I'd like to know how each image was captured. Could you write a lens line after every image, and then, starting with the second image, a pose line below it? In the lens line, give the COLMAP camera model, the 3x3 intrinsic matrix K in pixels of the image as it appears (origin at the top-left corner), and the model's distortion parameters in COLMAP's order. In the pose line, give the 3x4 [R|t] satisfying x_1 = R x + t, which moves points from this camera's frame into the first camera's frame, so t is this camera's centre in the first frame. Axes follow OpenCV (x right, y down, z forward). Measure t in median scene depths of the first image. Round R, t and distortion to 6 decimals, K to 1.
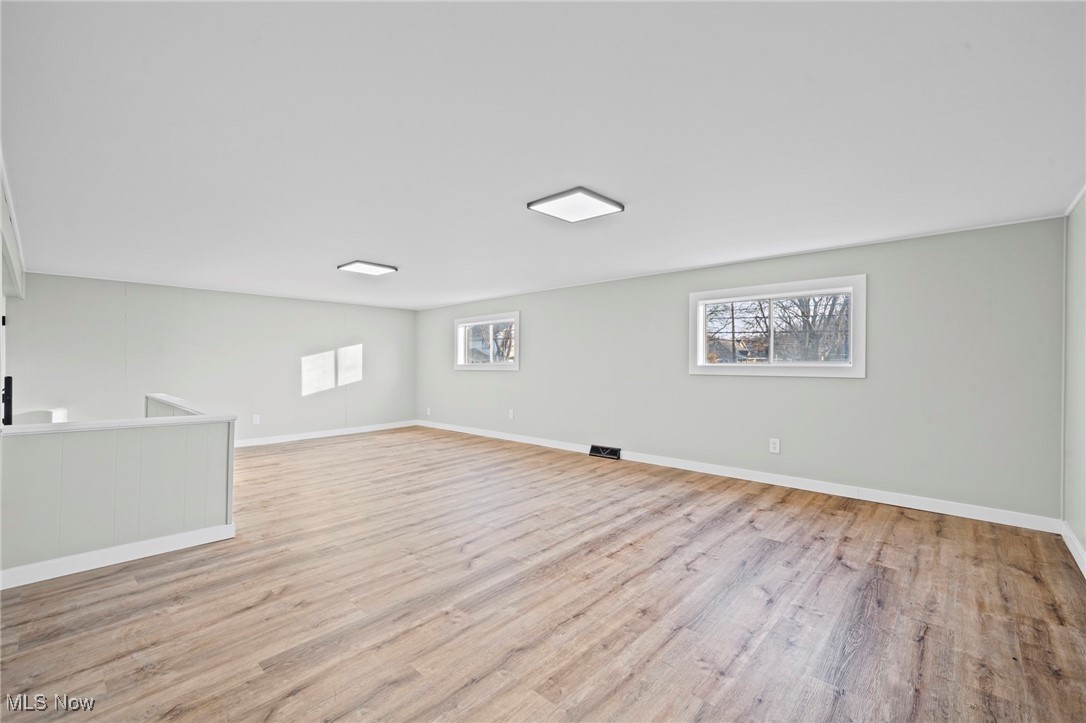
lens RADIAL K [[460.4, 0, 538.1], [0, 460.4, 361.1], [0, 0, 1]] dist [0.000372, 0.000991]
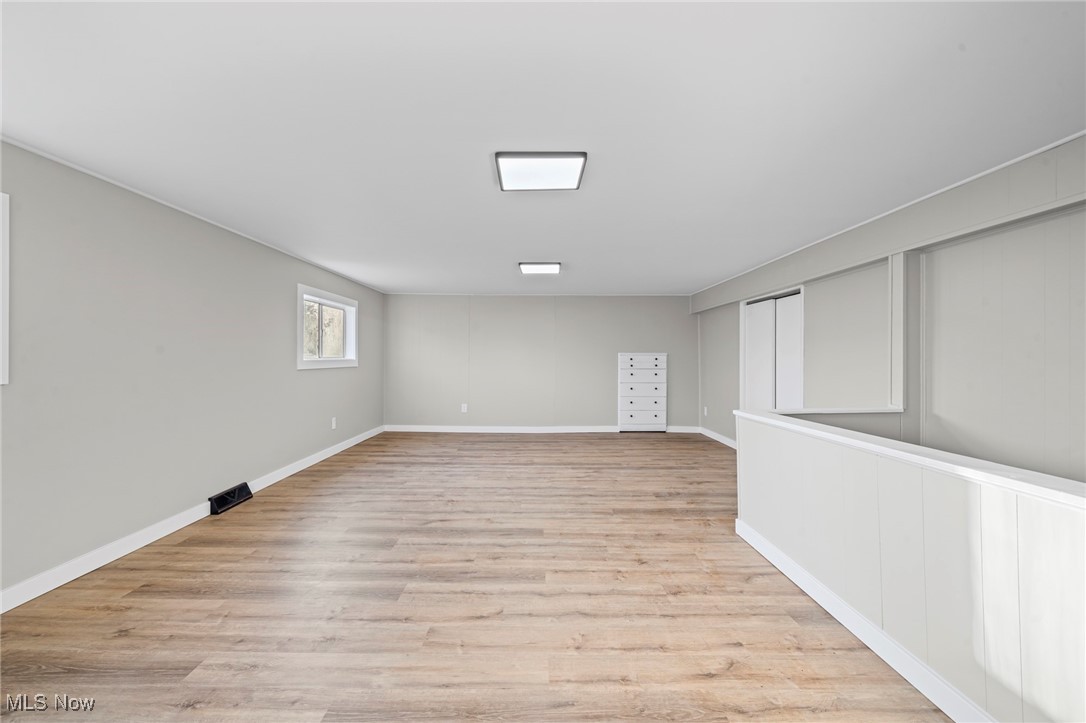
lens RADIAL K [[460.4, 0, 541.6], [0, 460.4, 379.1], [0, 0, 1]] dist [0.000372, 0.000991]
pose [[-0.681769, -0.036602, 0.730652, -1.062149], [-0.001462, 0.998814, 0.048672, 0.000429], [-0.731566, 0.032115, -0.681013, 1.929795]]
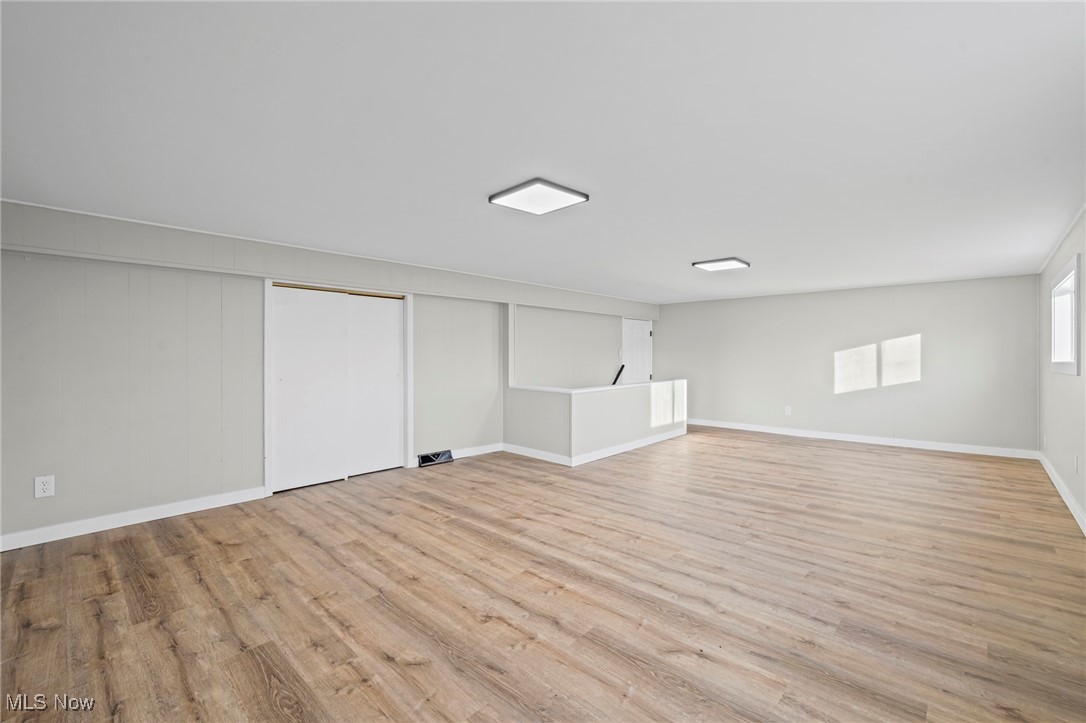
lens RADIAL K [[460.4, 0, 549.4], [0, 460.4, 356.9], [0, 0, 1]] dist [0.000372, 0.000991]
pose [[-0.005723, 0.000457, -0.999984, 0.920283], [0.002714, 0.999996, 0.000442, -0.002020], [0.999980, -0.002711, -0.005724, 0.906012]]
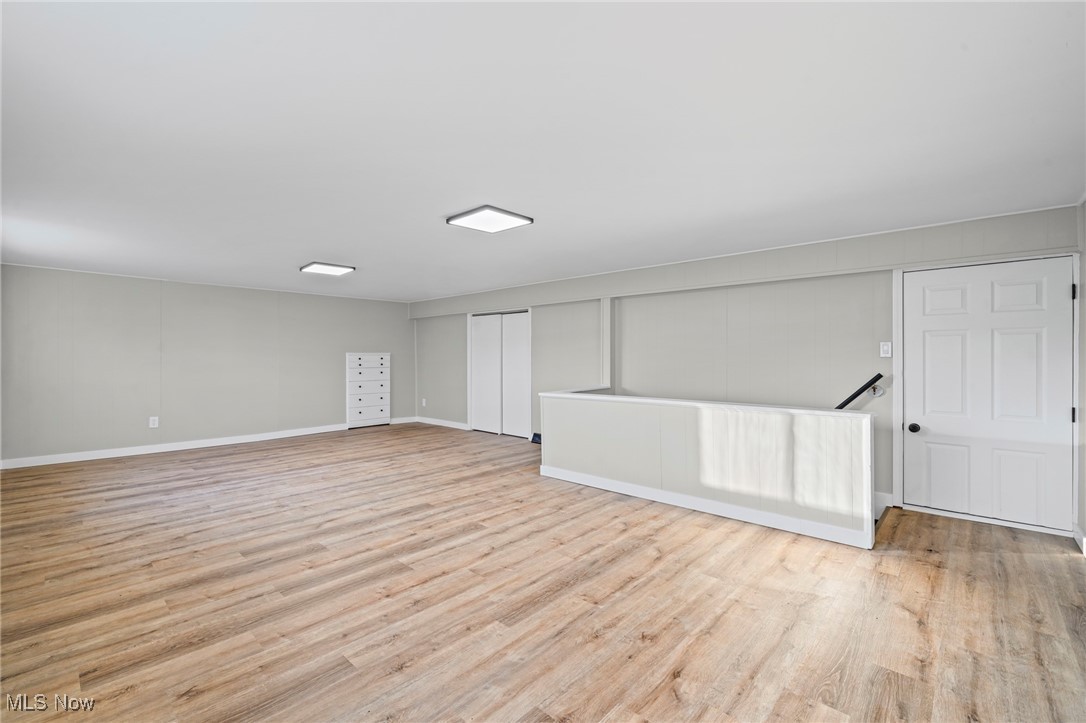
lens RADIAL K [[460.4, 0, 526.3], [0, 460.4, 367.3], [0, 0, 1]] dist [0.000372, 0.000991]
pose [[-0.999753, -0.000055, 0.022215, -0.630003], [0.000464, 0.999728, 0.023332, 0.001876], [-0.022210, 0.023337, -0.999481, 2.406797]]
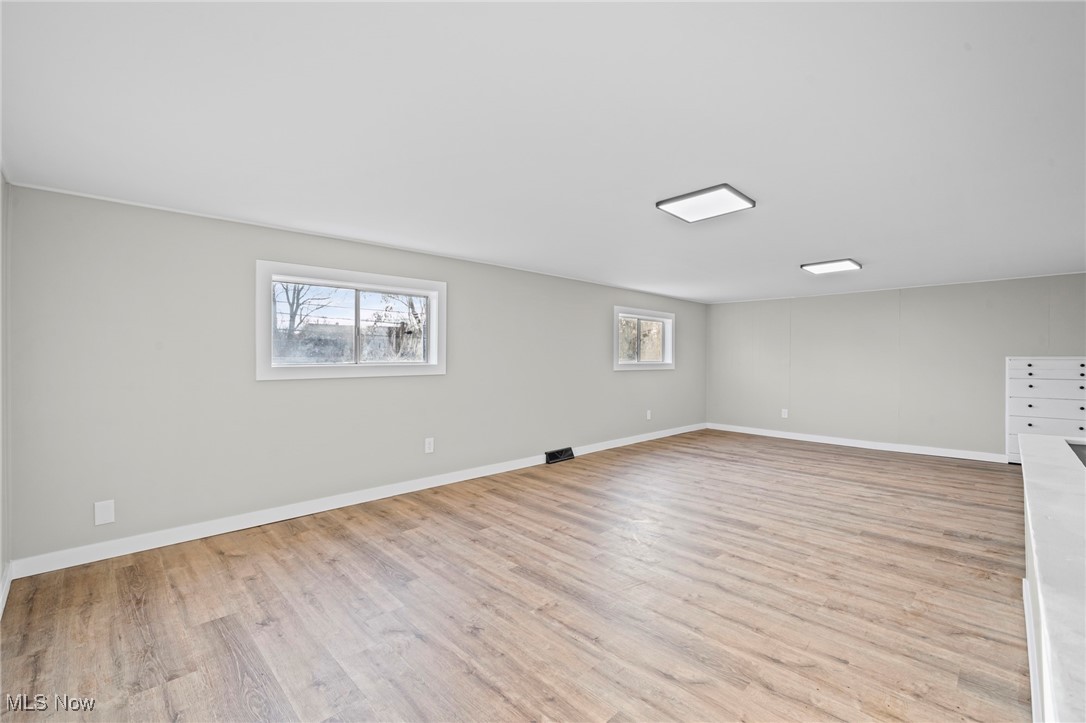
lens RADIAL K [[460.4, 0, 559.8], [0, 460.4, 366.1], [0, 0, 1]] dist [0.000372, 0.000991]
pose [[0.031248, -0.011816, 0.999442, -1.384682], [-0.003993, 0.999921, 0.011946, 0.003912], [-0.999504, -0.004364, 0.031199, 1.681703]]
